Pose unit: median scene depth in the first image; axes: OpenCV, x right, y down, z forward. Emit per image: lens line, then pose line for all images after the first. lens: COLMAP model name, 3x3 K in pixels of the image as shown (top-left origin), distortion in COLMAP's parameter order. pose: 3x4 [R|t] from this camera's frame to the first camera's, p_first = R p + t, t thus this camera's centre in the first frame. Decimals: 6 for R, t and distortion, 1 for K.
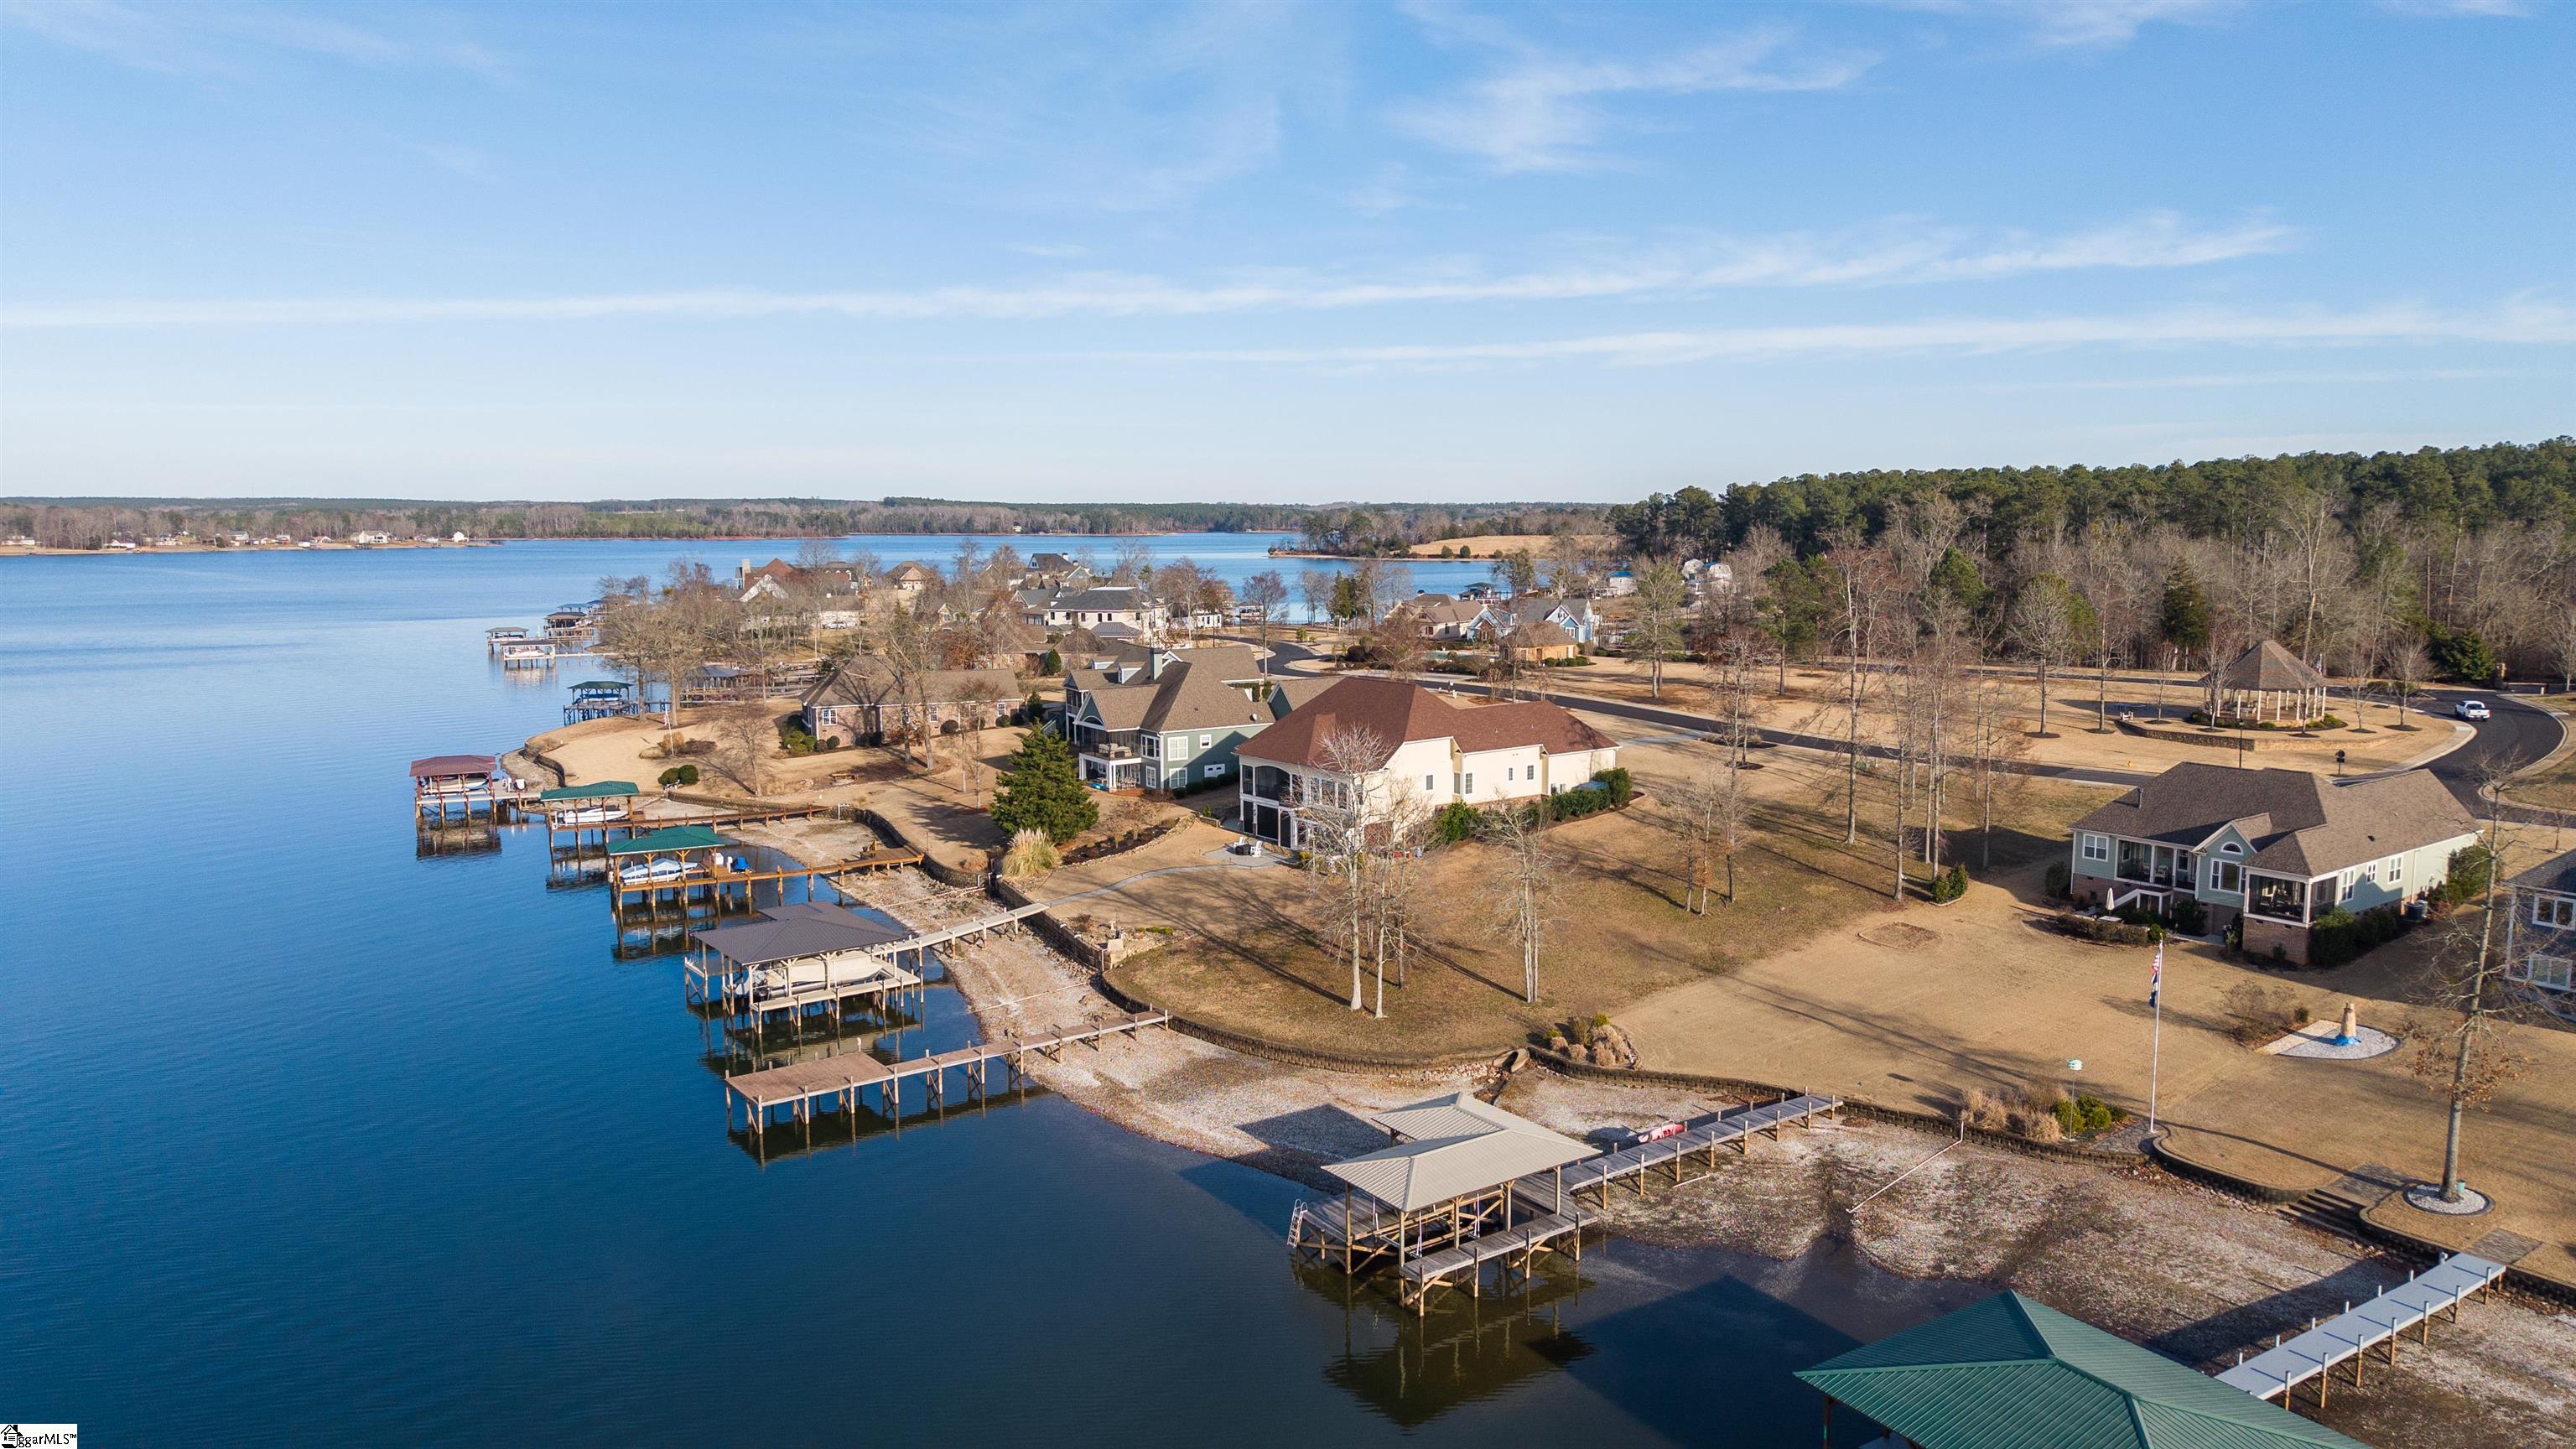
lens RADIAL K [[1719.5, 0, 1292.1], [0, 1719.5, 733.4], [0, 0, 1]] dist [0.020709, -0.023456]
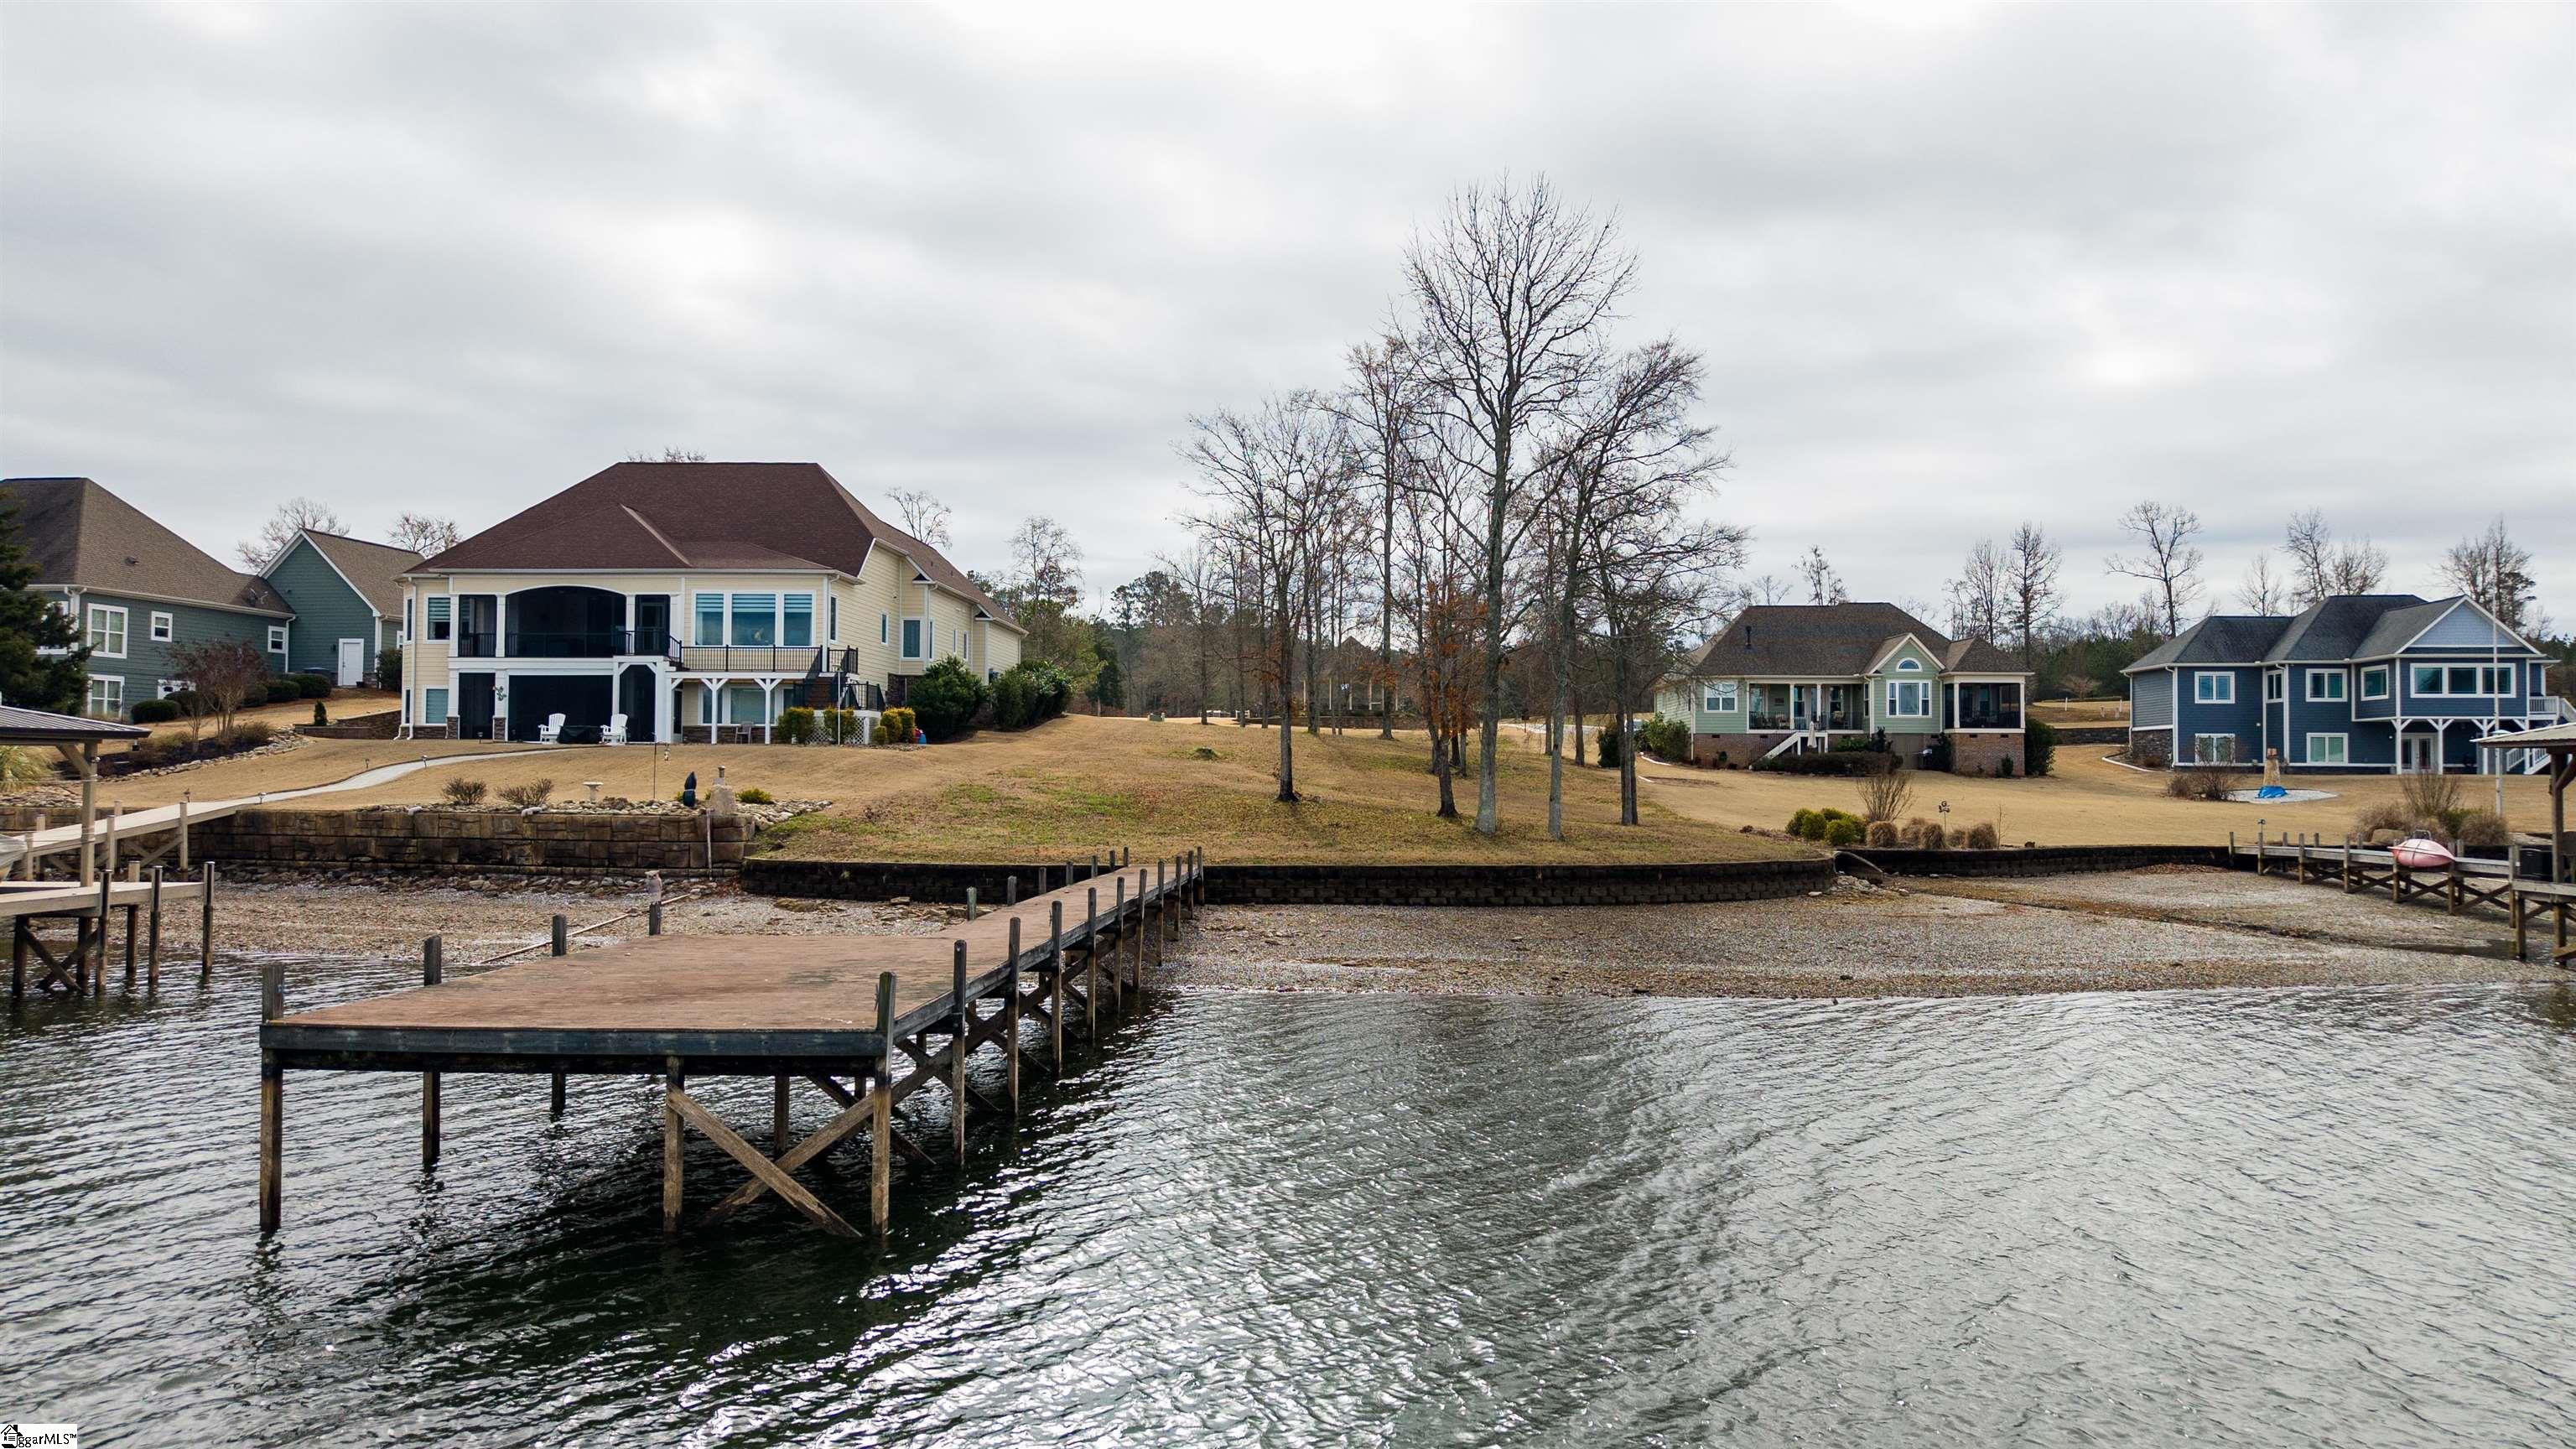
lens RADIAL K [[1719.5, 0, 1292.1], [0, 1719.5, 733.4], [0, 0, 1]] dist [0.020709, -0.023456]
pose [[0.629094, 0.027574, 0.776840, -0.257911], [0.092354, 0.989641, -0.109916, 0.131853], [-0.771823, 0.140892, 0.620031, 0.554726]]
